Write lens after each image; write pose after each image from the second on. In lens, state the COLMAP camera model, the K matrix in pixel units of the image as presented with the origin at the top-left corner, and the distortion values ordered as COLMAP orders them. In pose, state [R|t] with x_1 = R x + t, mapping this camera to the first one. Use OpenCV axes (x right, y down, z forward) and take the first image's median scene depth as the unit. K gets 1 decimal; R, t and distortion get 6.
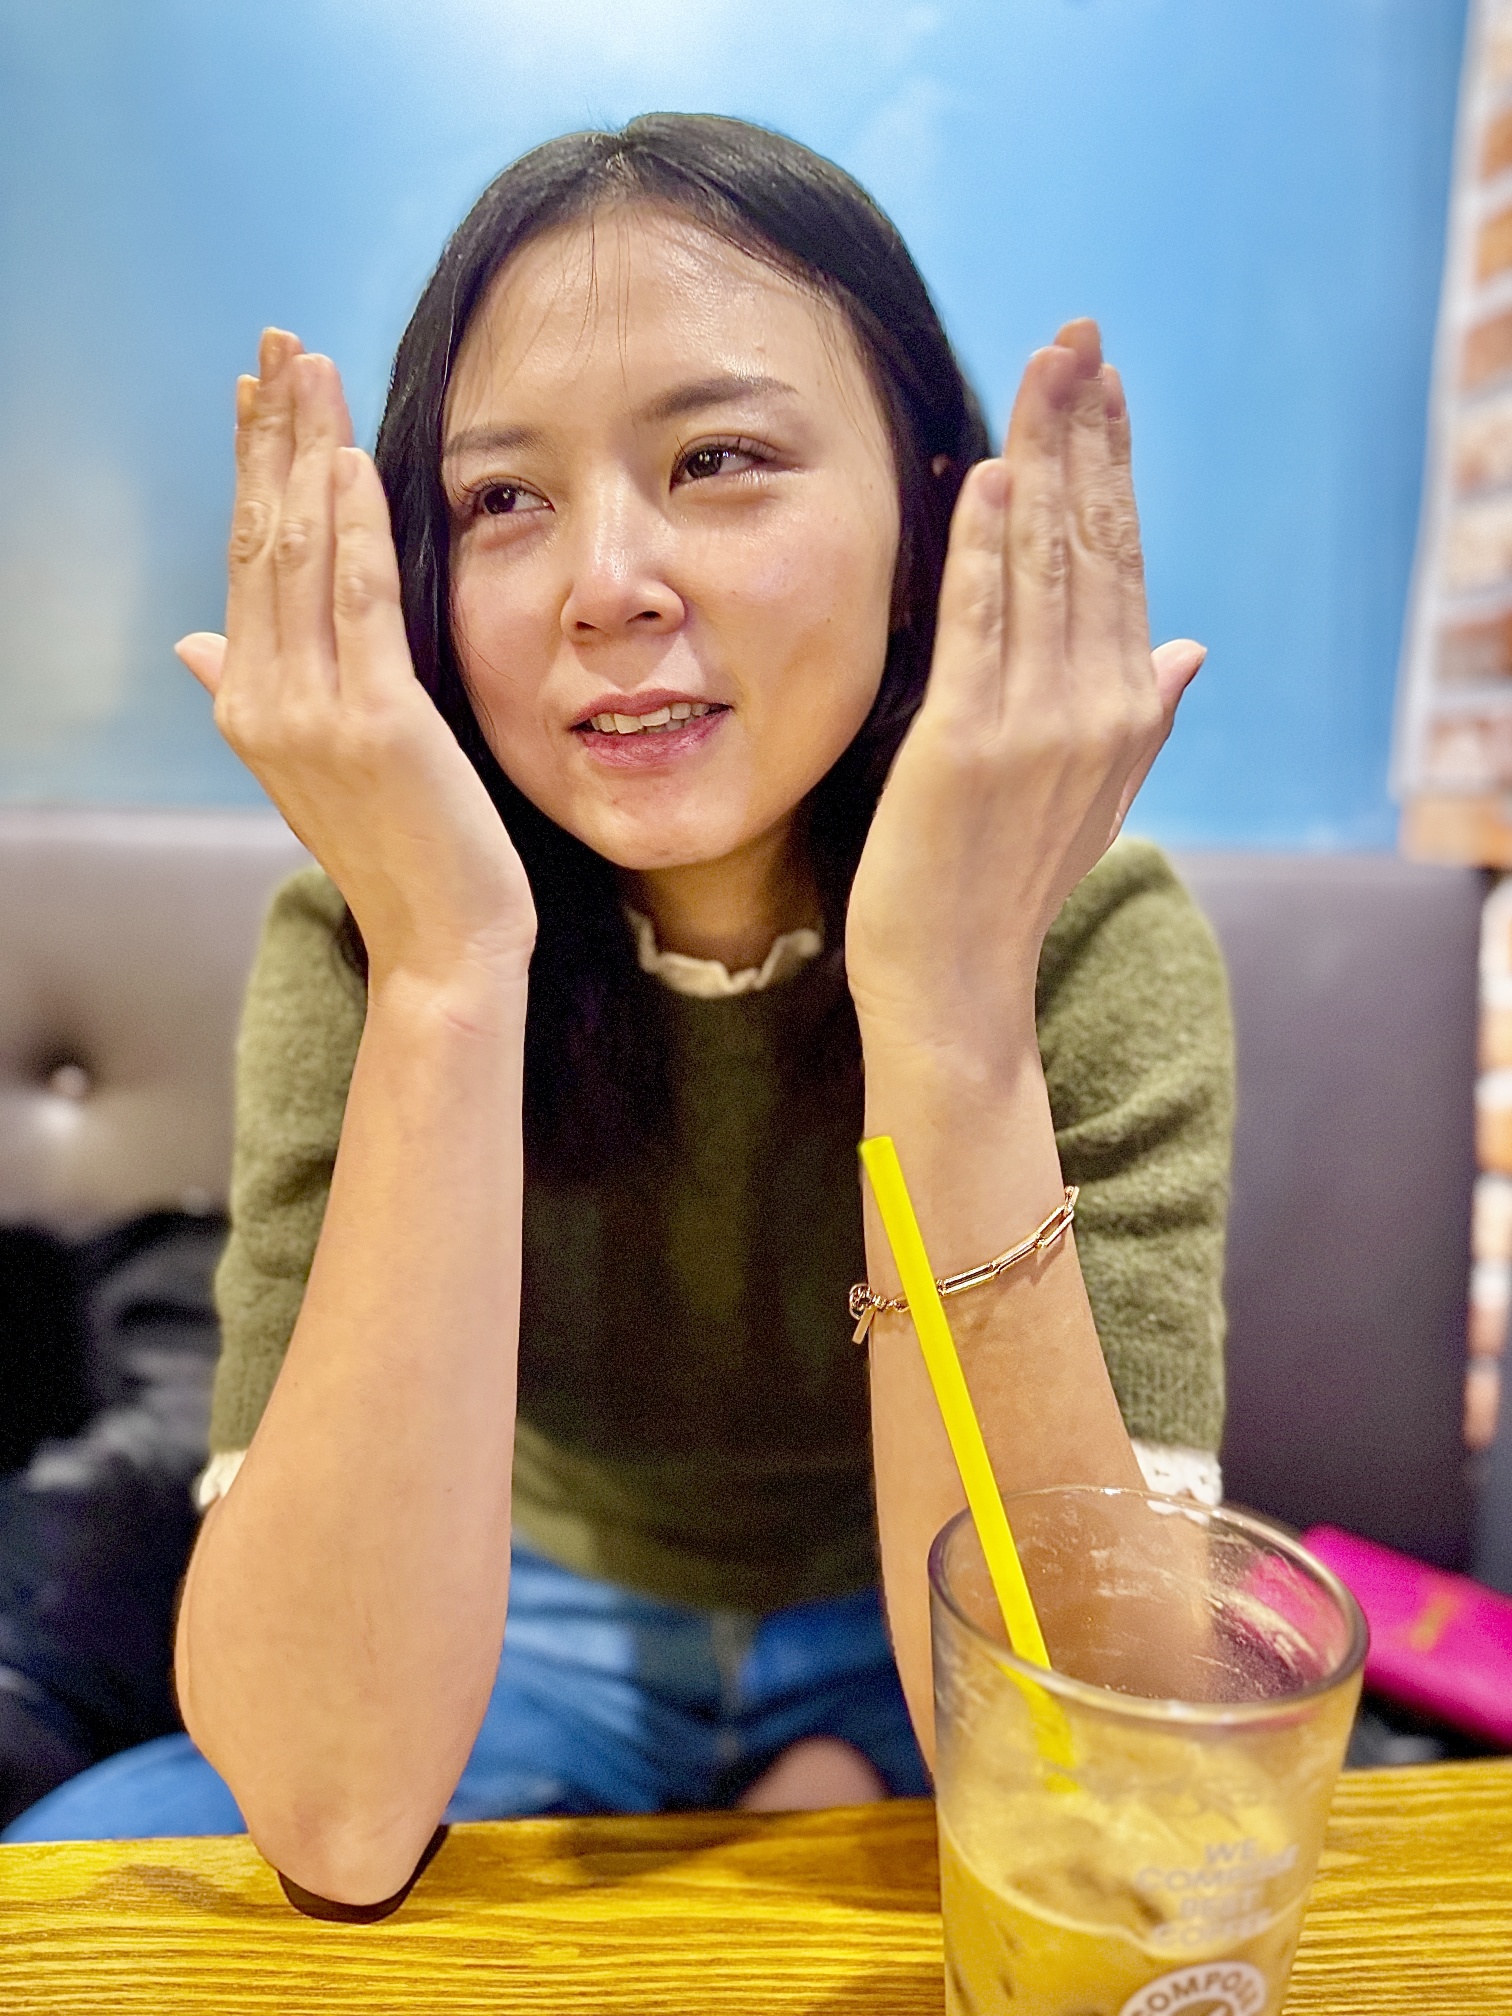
lens RADIAL K [[1412.1, 0, 756.9], [0, 1412.1, 1008.0], [0, 0, 1]] dist [-0.002651, -0.002448]
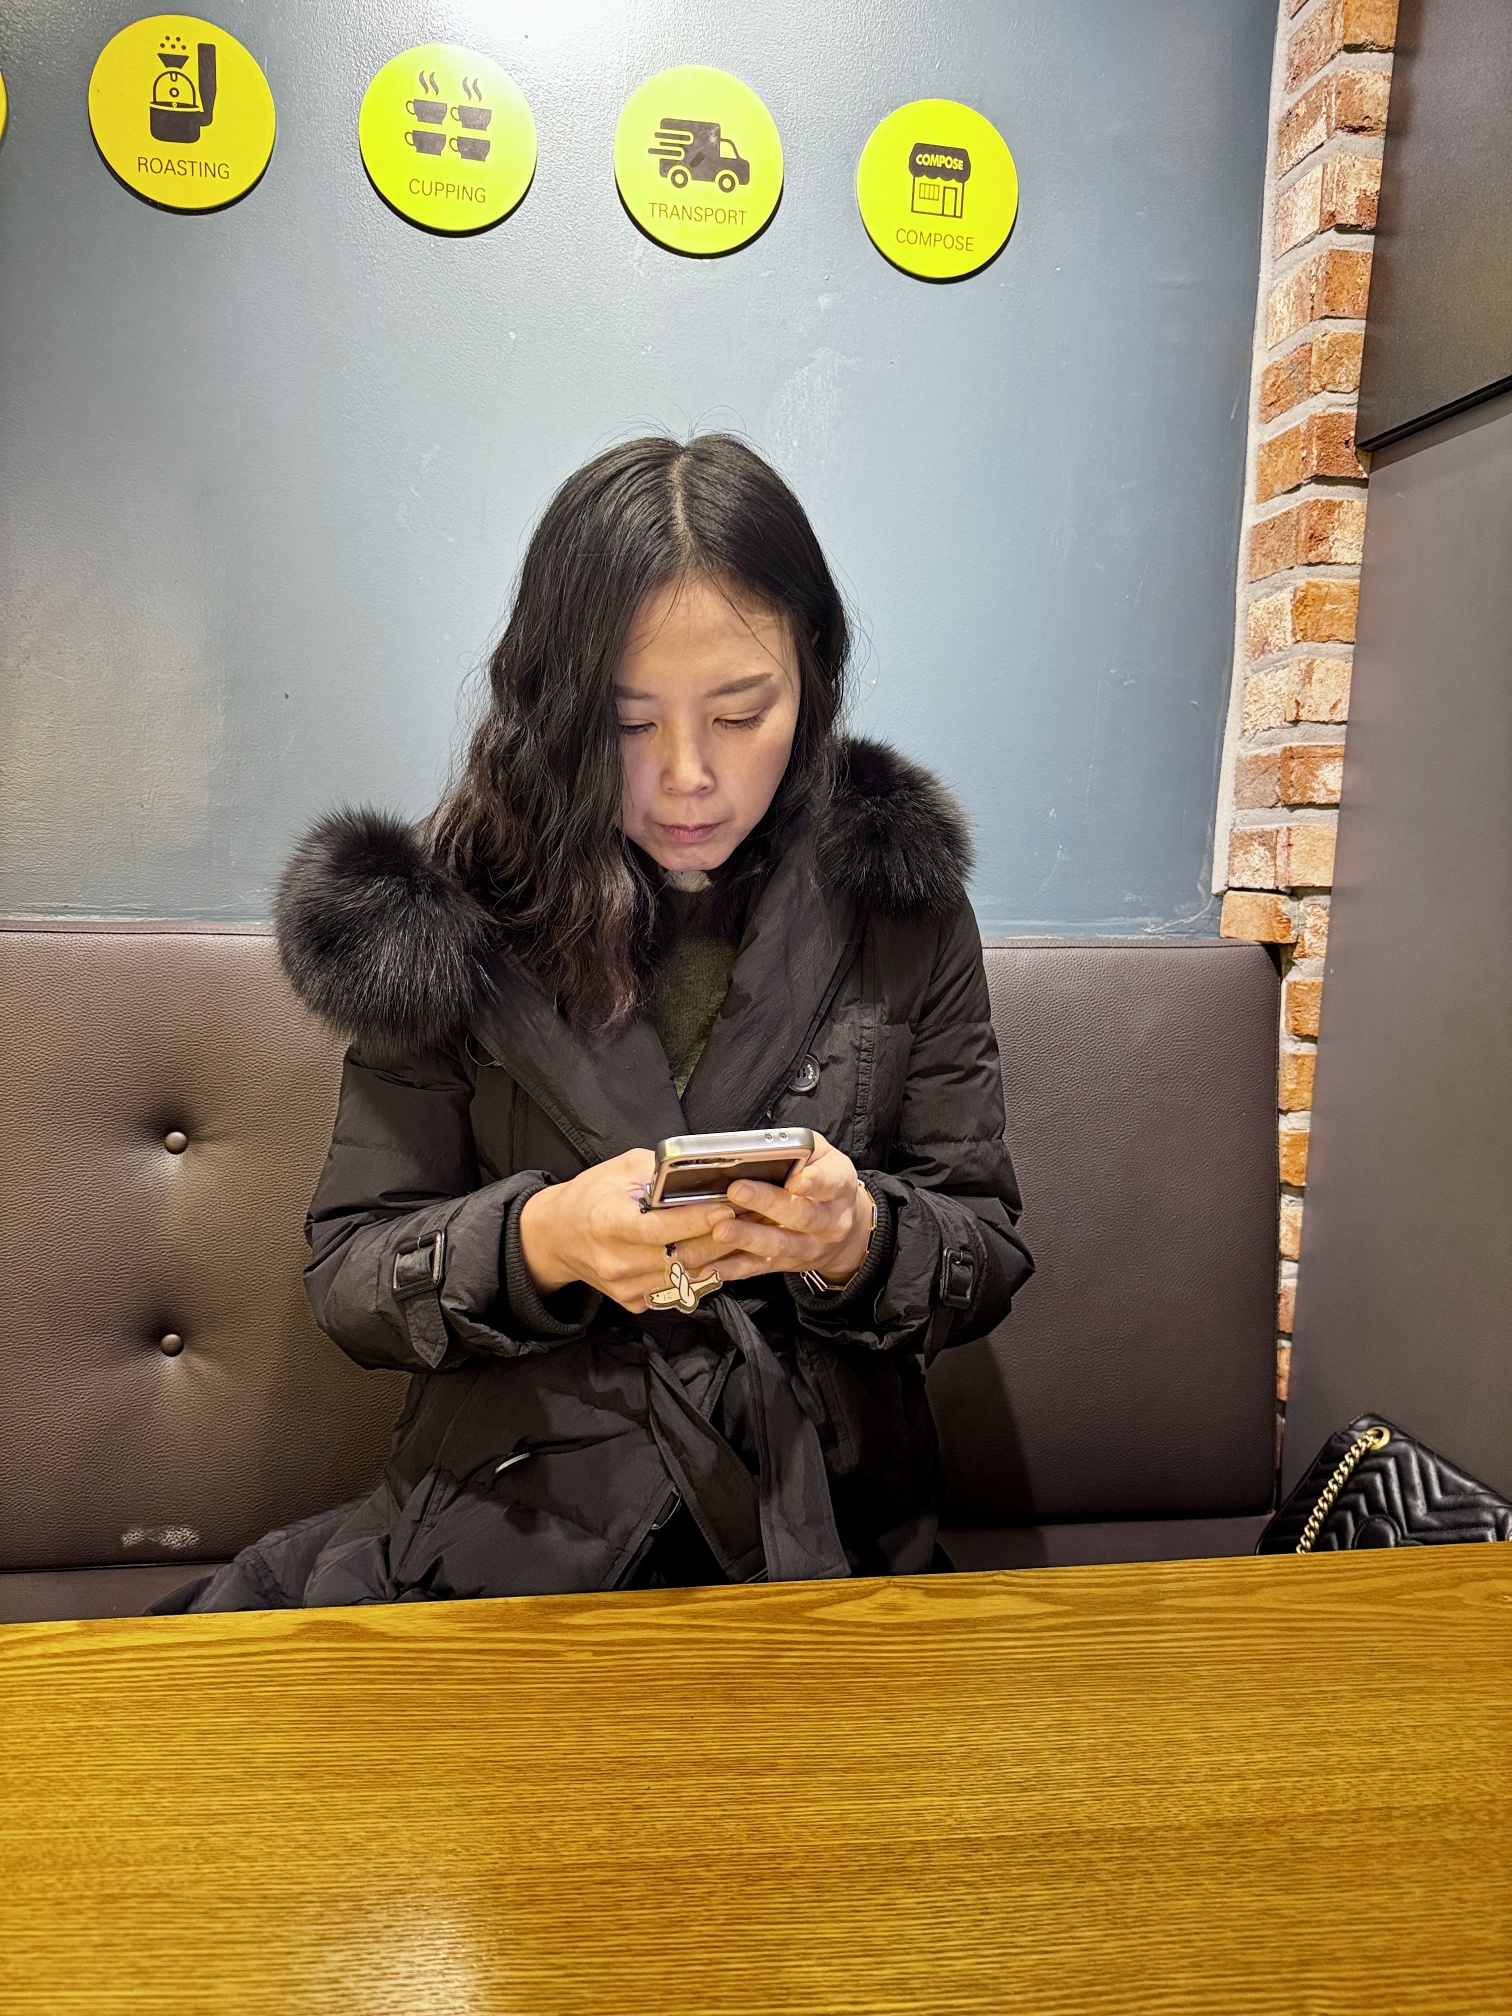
lens RADIAL K [[1412.1, 0, 755.4], [0, 1412.1, 1008.9], [0, 0, 1]] dist [-0.002651, -0.002448]
pose [[0.999693, -0.016035, 0.018912, 0.044966], [0.016457, 0.999615, -0.022341, -0.057217], [-0.018547, 0.022646, 0.999572, -0.644859]]
